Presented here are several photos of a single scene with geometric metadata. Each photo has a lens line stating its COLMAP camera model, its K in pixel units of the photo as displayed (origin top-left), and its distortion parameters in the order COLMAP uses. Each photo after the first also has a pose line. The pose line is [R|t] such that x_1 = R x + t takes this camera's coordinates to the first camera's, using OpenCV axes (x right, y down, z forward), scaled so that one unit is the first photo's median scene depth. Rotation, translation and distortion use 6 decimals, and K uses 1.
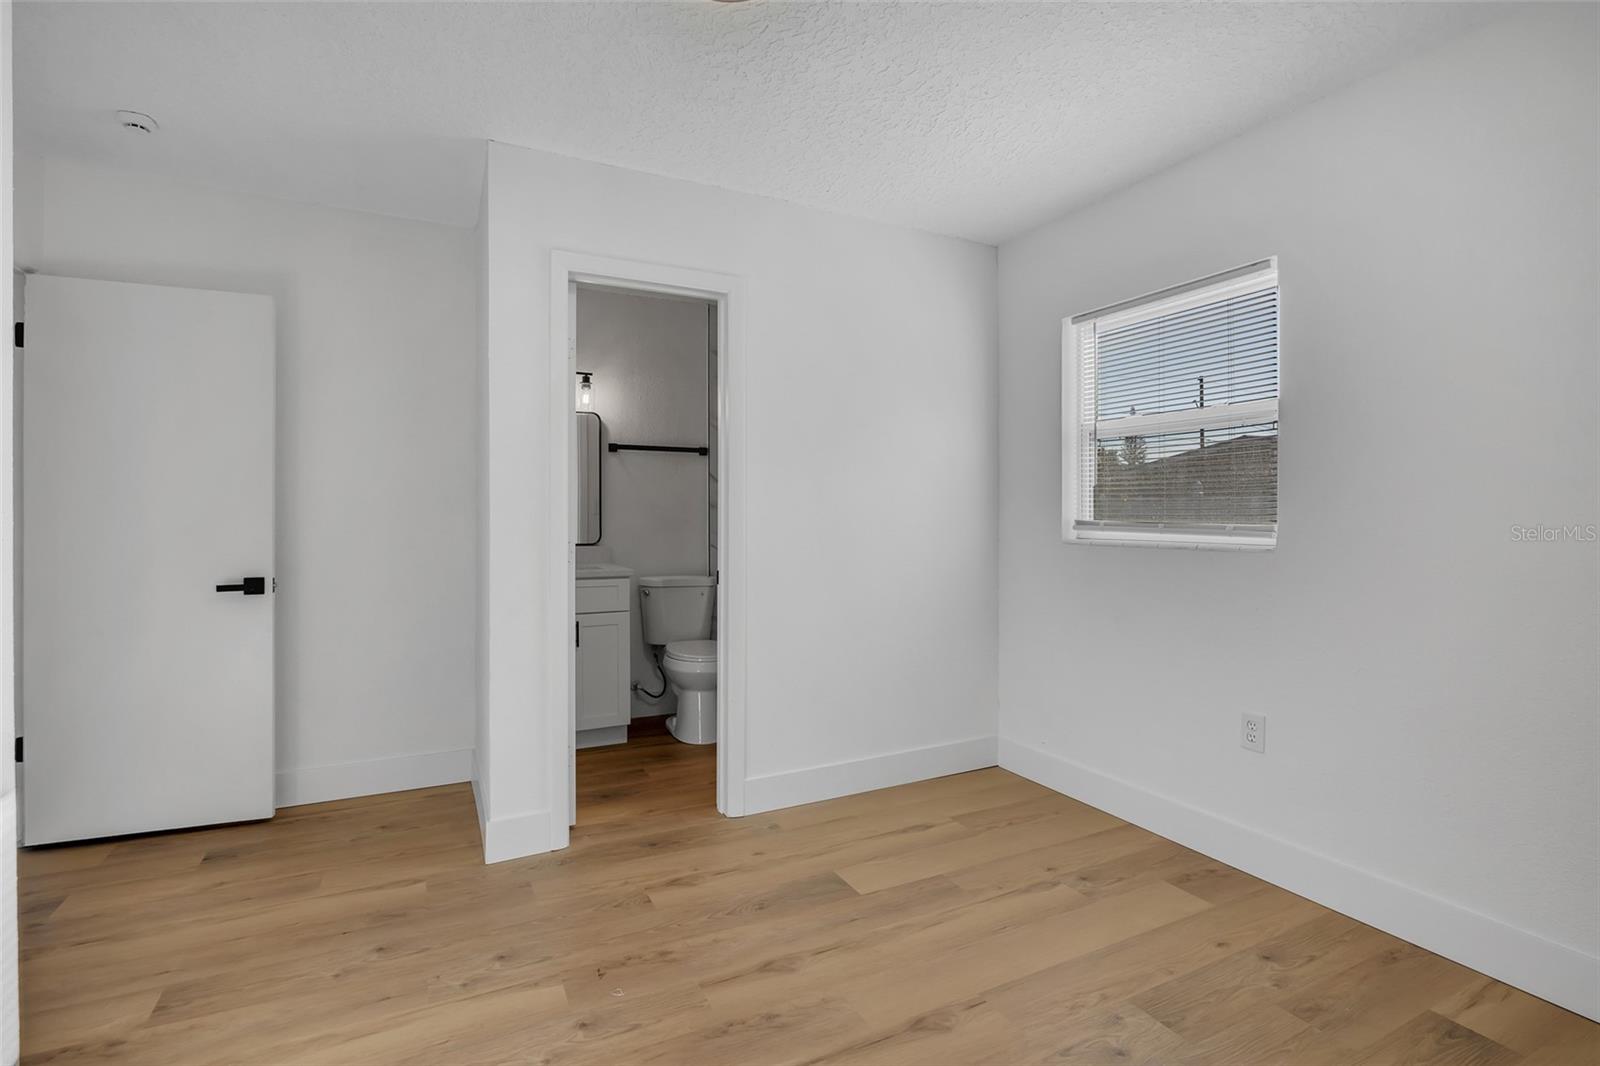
lens RADIAL K [[799.3, 0, 798.9], [0, 799.3, 530.1], [0, 0, 1]] dist [-0.002367, -0.000205]
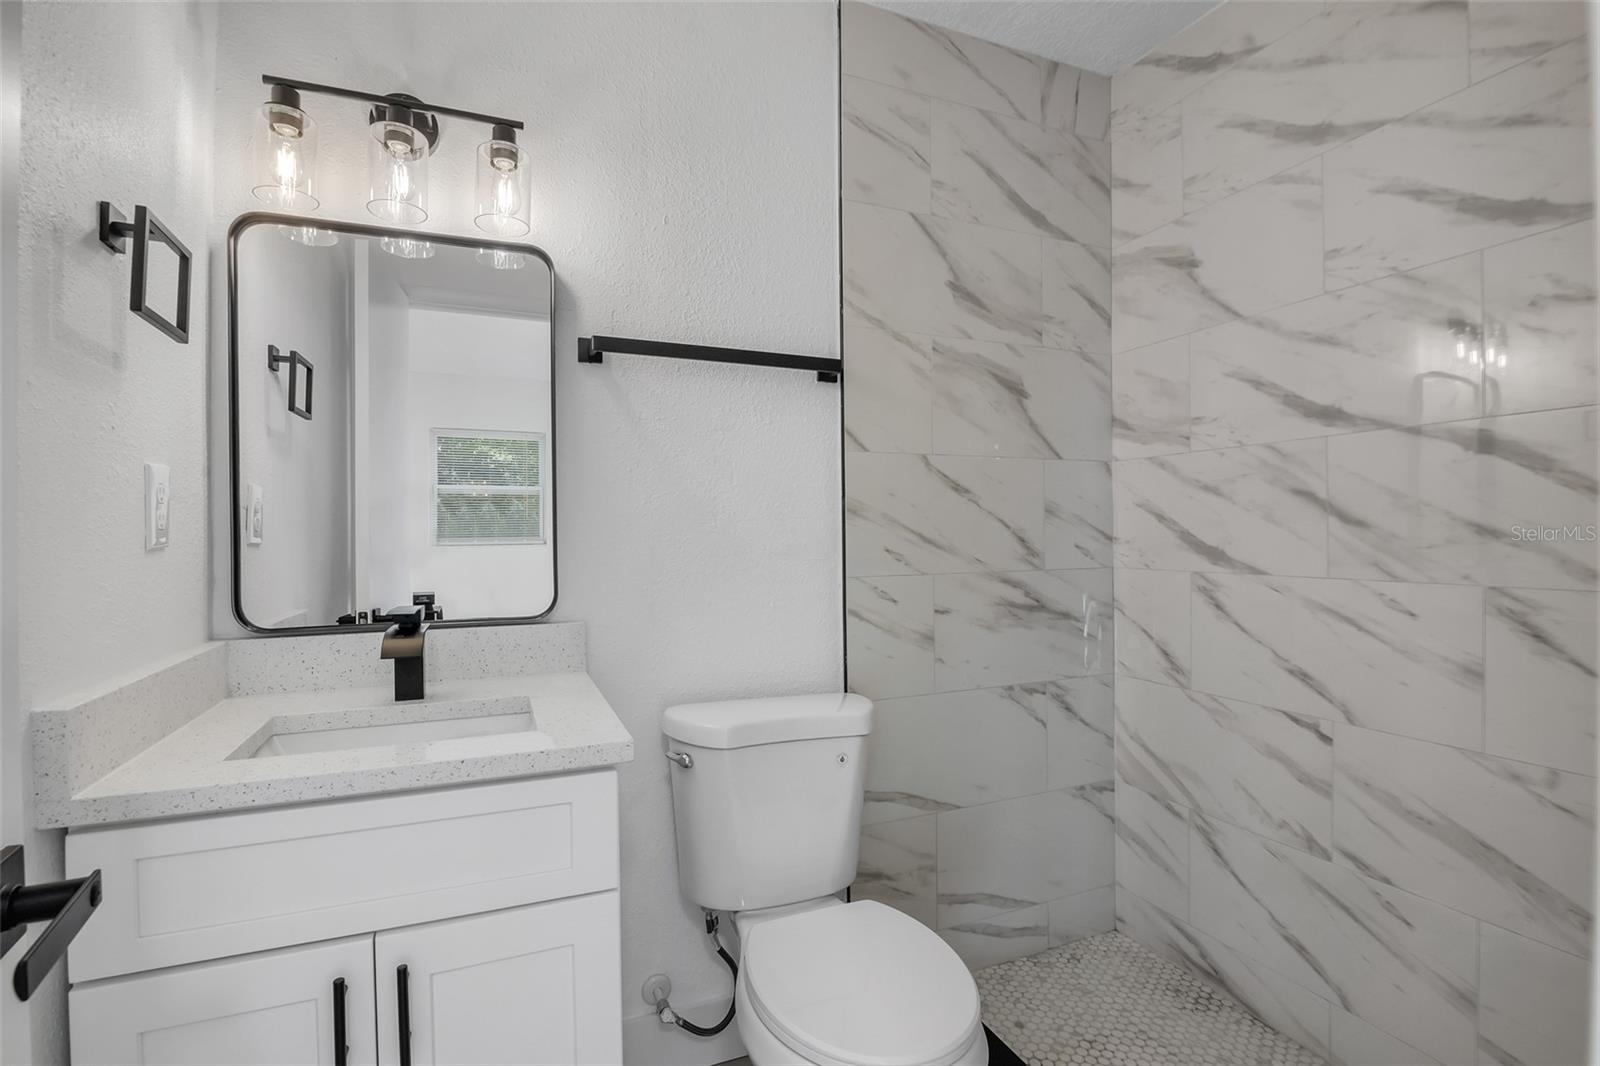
lens RADIAL K [[799.3, 0, 797.4], [0, 799.3, 539.7], [0, 0, 1]] dist [-0.002367, -0.000205]
pose [[0.997748, -0.011976, -0.066002, -0.116261], [0.010736, 0.999760, -0.019107, -0.008736], [0.066215, 0.018356, 0.997637, 0.644655]]
